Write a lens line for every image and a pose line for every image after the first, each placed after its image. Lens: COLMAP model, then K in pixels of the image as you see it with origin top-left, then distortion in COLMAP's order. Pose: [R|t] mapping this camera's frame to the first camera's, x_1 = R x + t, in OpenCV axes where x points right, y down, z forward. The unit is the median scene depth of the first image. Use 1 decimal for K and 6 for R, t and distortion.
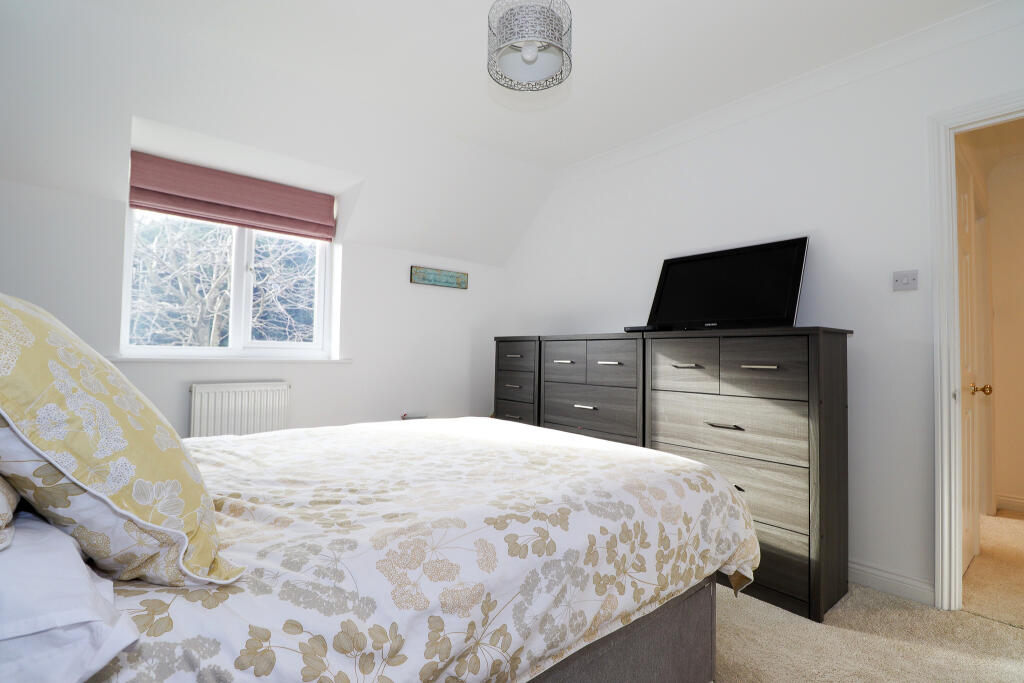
lens RADIAL K [[477.4, 0, 510.1], [0, 477.4, 340.0], [0, 0, 1]] dist [-0.016295, -0.000477]
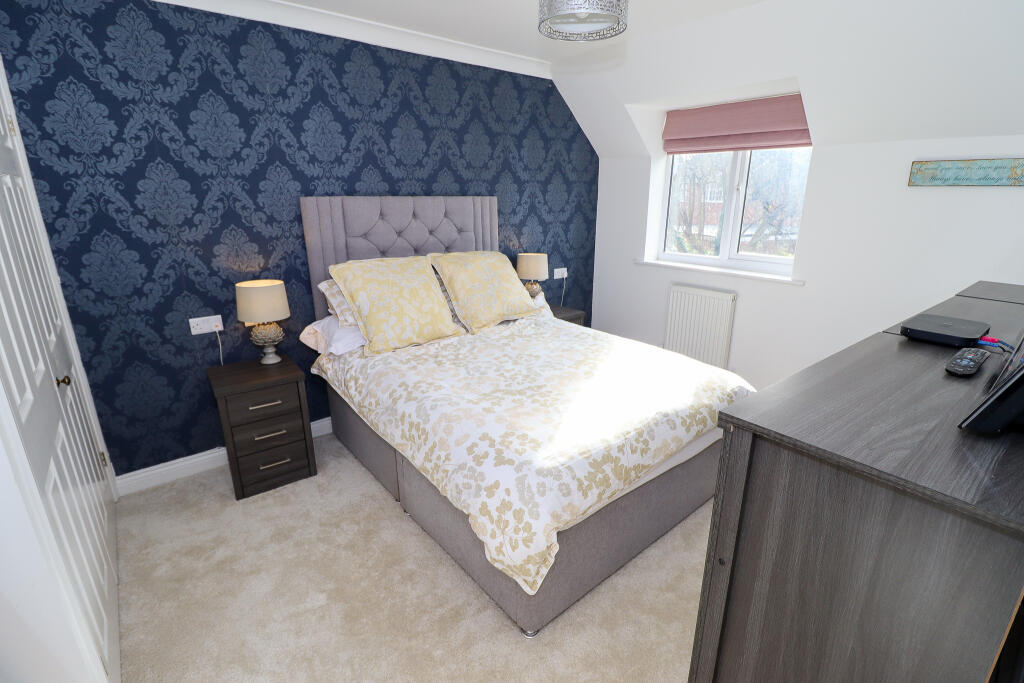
lens RADIAL K [[477.4, 0, 511.3], [0, 477.4, 341.2], [0, 0, 1]] dist [-0.016295, -0.000477]
pose [[-0.028565, 0.278664, -0.959964, 0.678243], [0.035380, 0.960036, 0.277632, -0.140253], [0.998966, -0.026033, -0.037283, 0.520922]]
